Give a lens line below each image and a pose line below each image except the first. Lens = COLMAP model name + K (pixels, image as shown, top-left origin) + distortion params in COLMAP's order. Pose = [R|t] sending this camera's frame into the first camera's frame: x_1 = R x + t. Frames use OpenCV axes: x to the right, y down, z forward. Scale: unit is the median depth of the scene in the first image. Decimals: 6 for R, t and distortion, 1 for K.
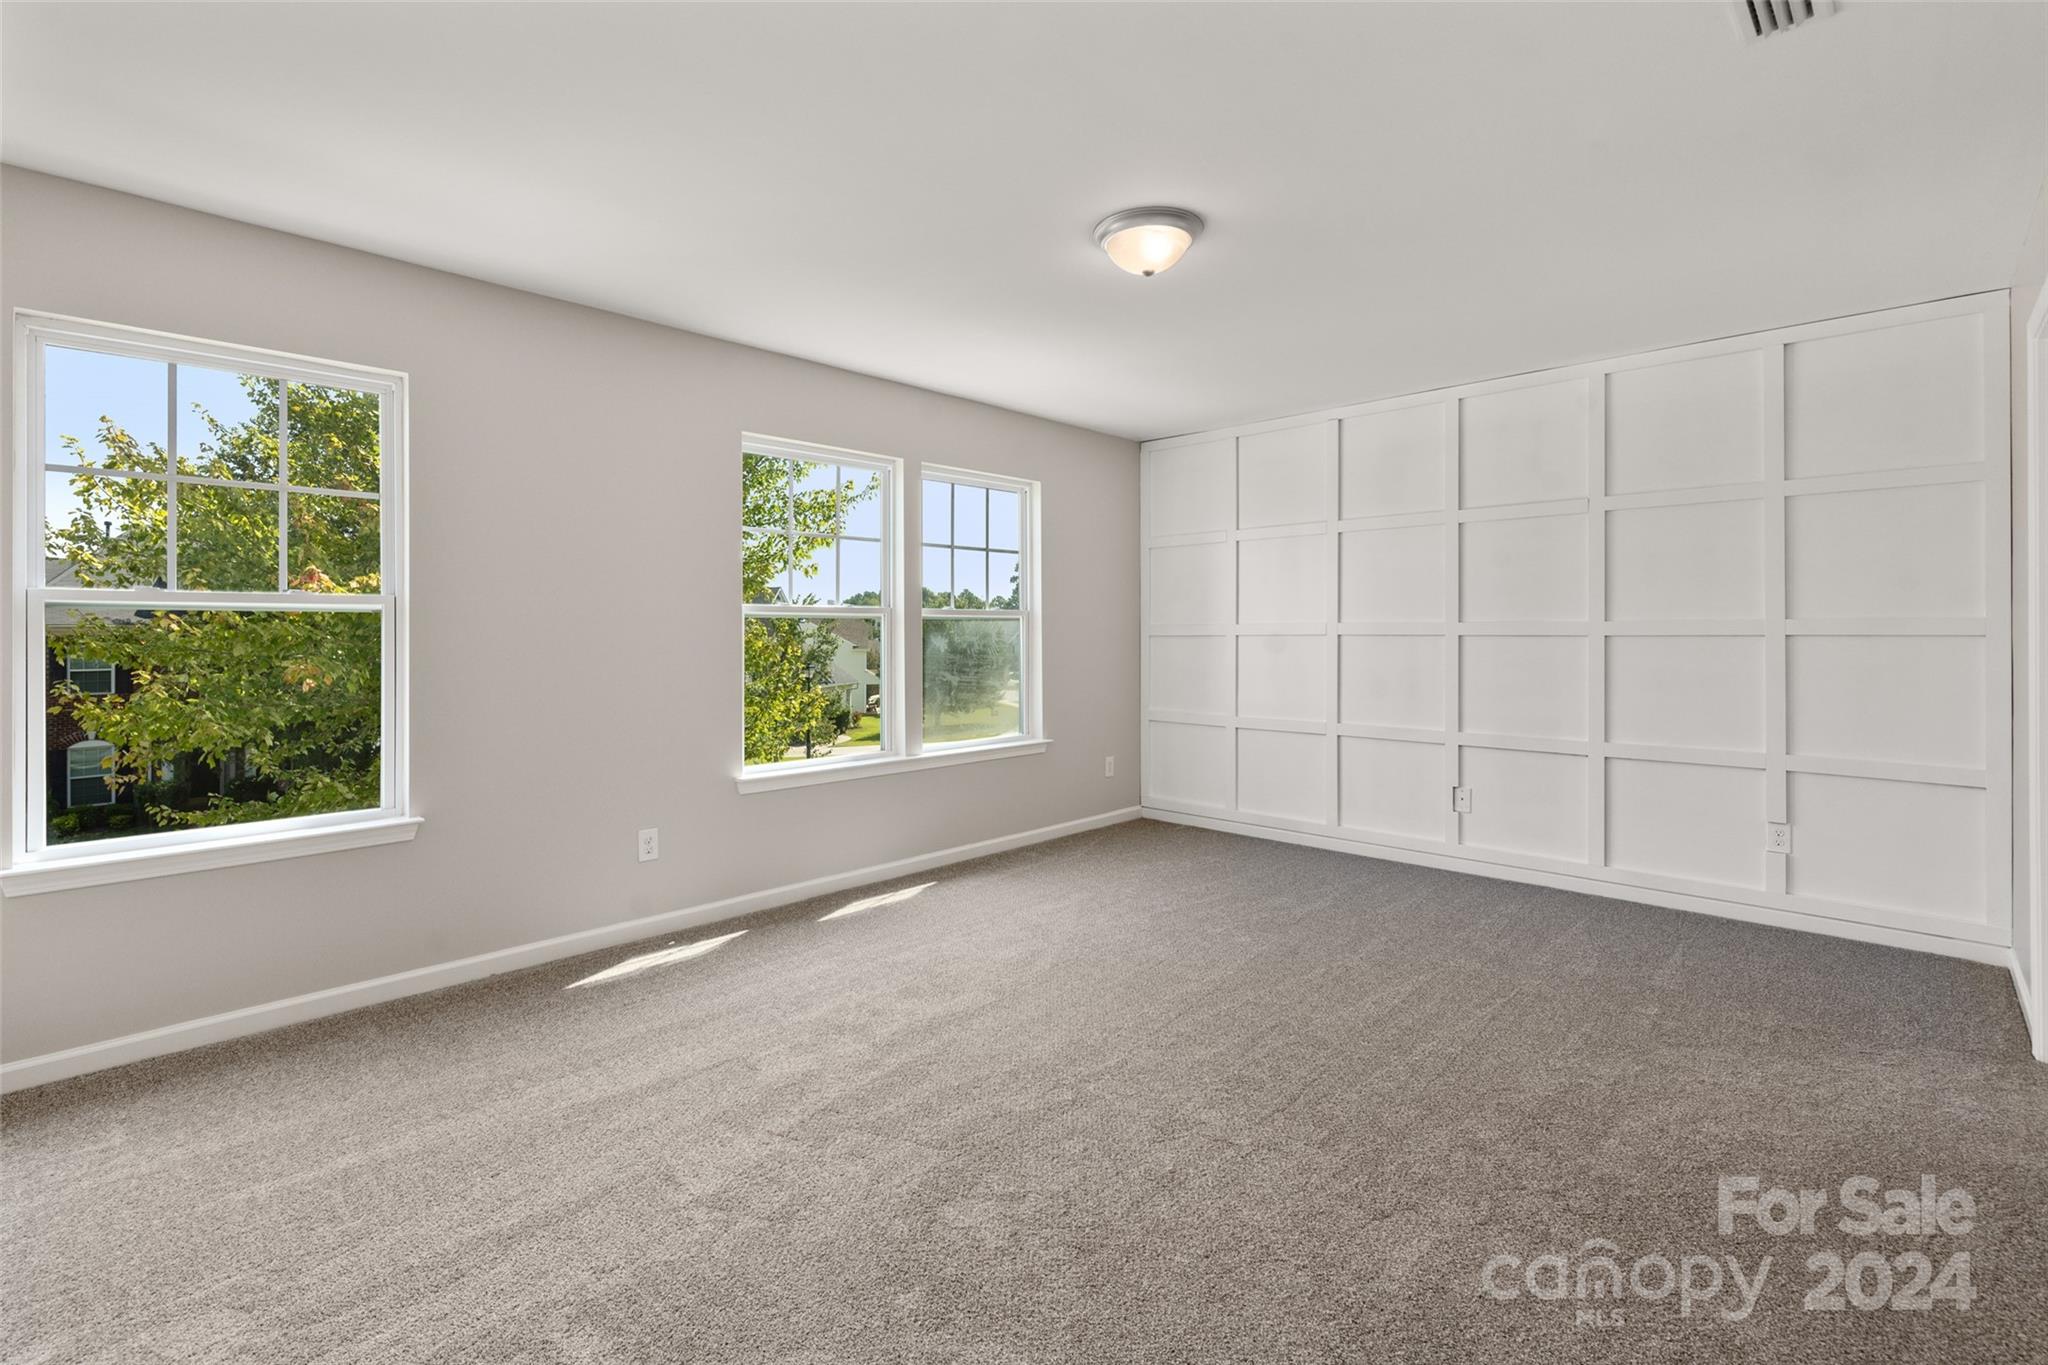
lens RADIAL K [[926.2, 0, 1042.9], [0, 926.2, 633.5], [0, 0, 1]] dist [0.010727, 0.000014]
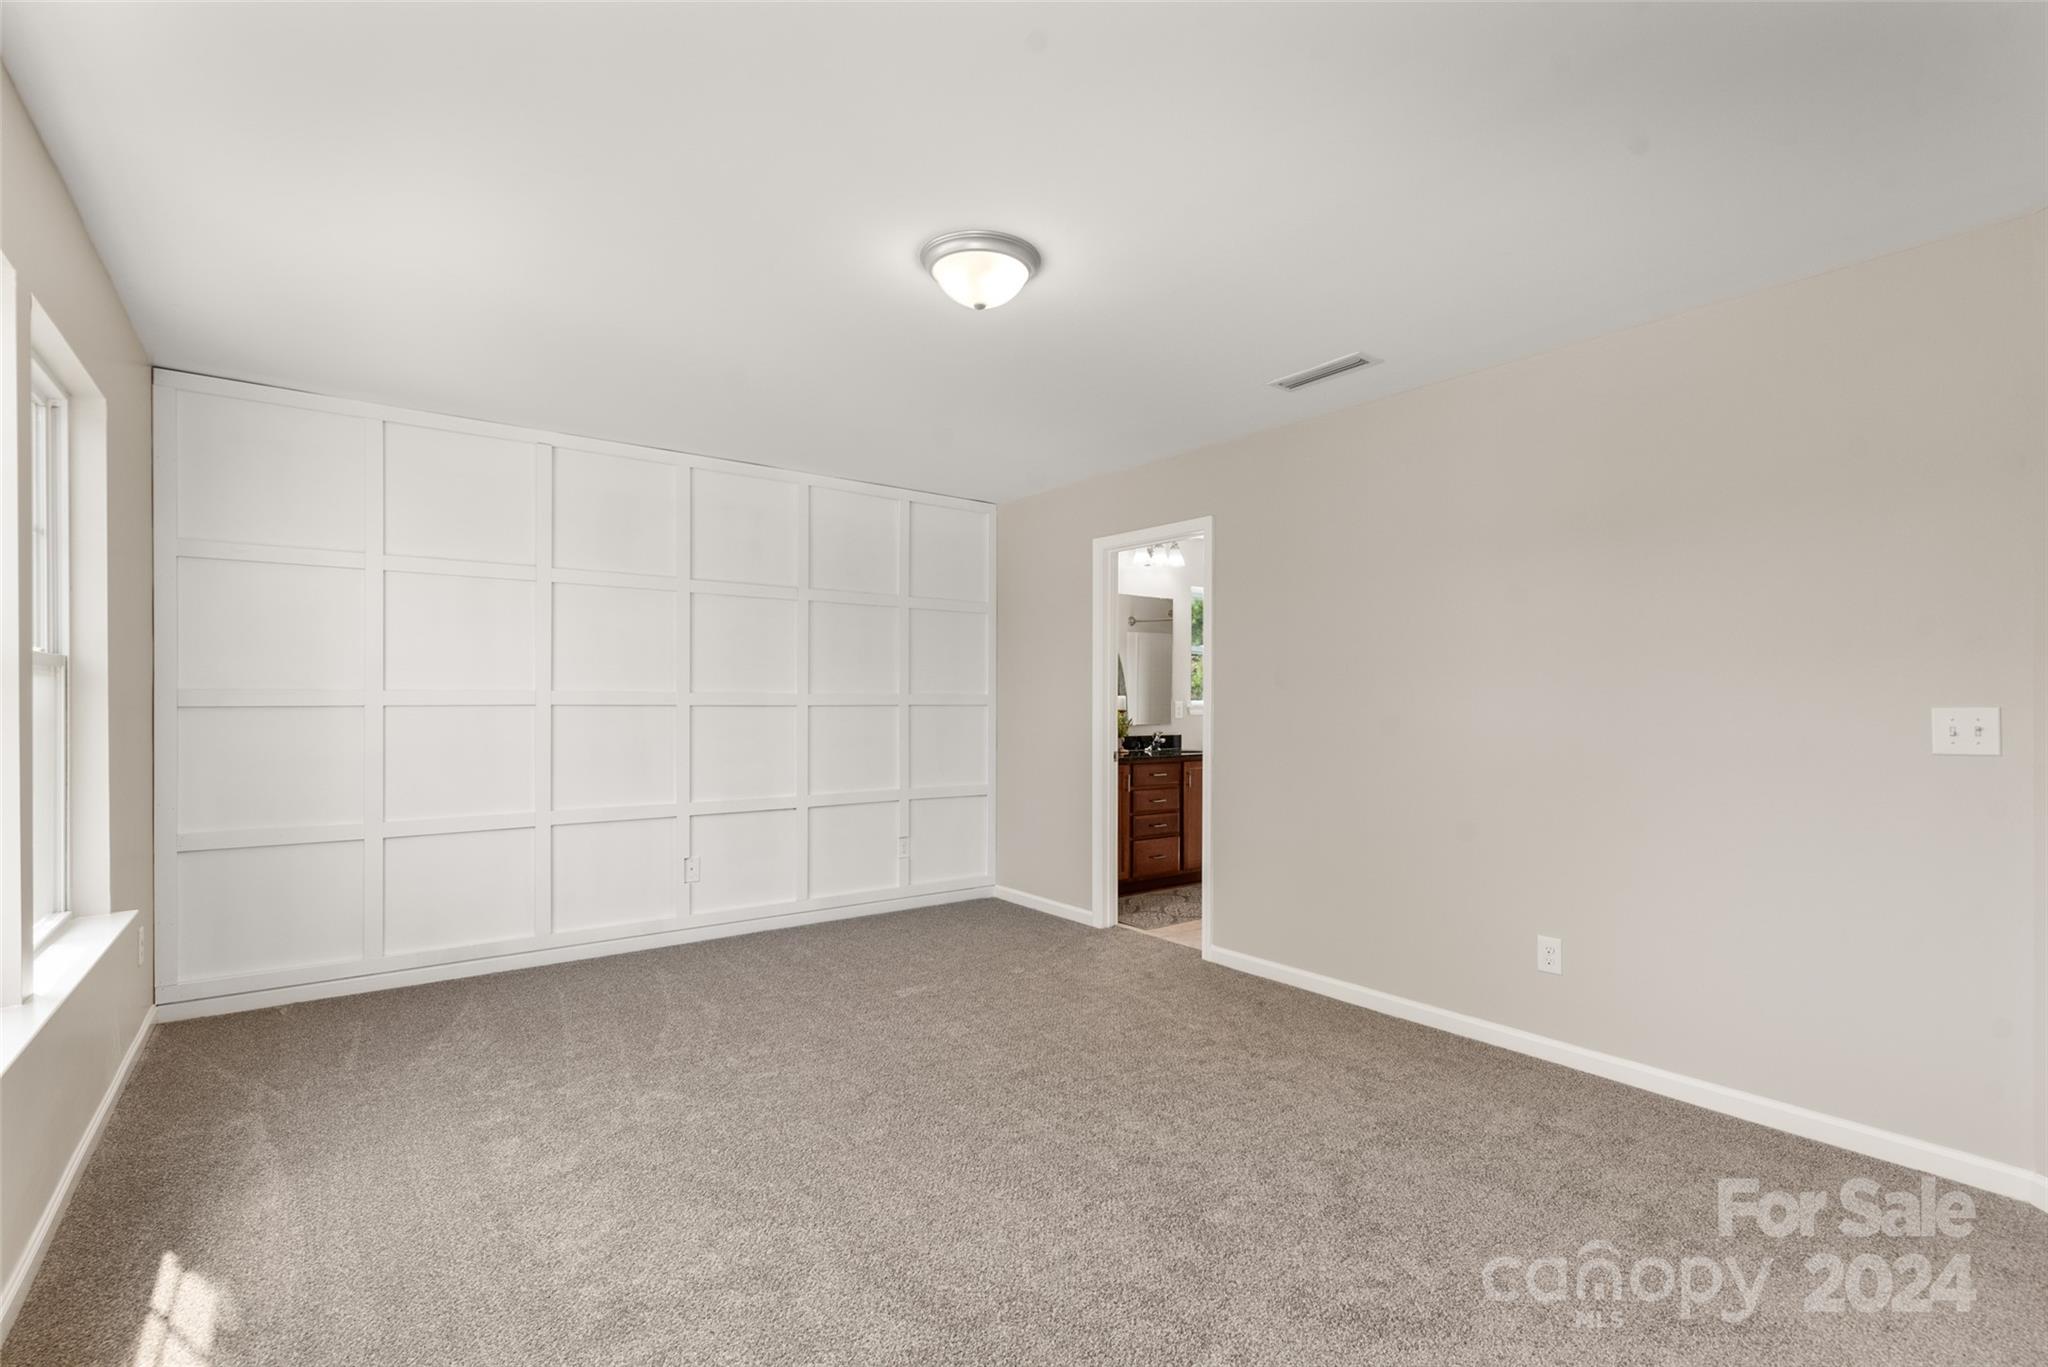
lens RADIAL K [[926.2, 0, 1022.9], [0, 926.2, 698.8], [0, 0, 1]] dist [0.010727, 0.000014]
pose [[0.176058, 0.005380, 0.984365, -0.514698], [-0.005017, 0.999977, -0.004568, -0.001944], [-0.984367, -0.004134, 0.176081, 0.520376]]
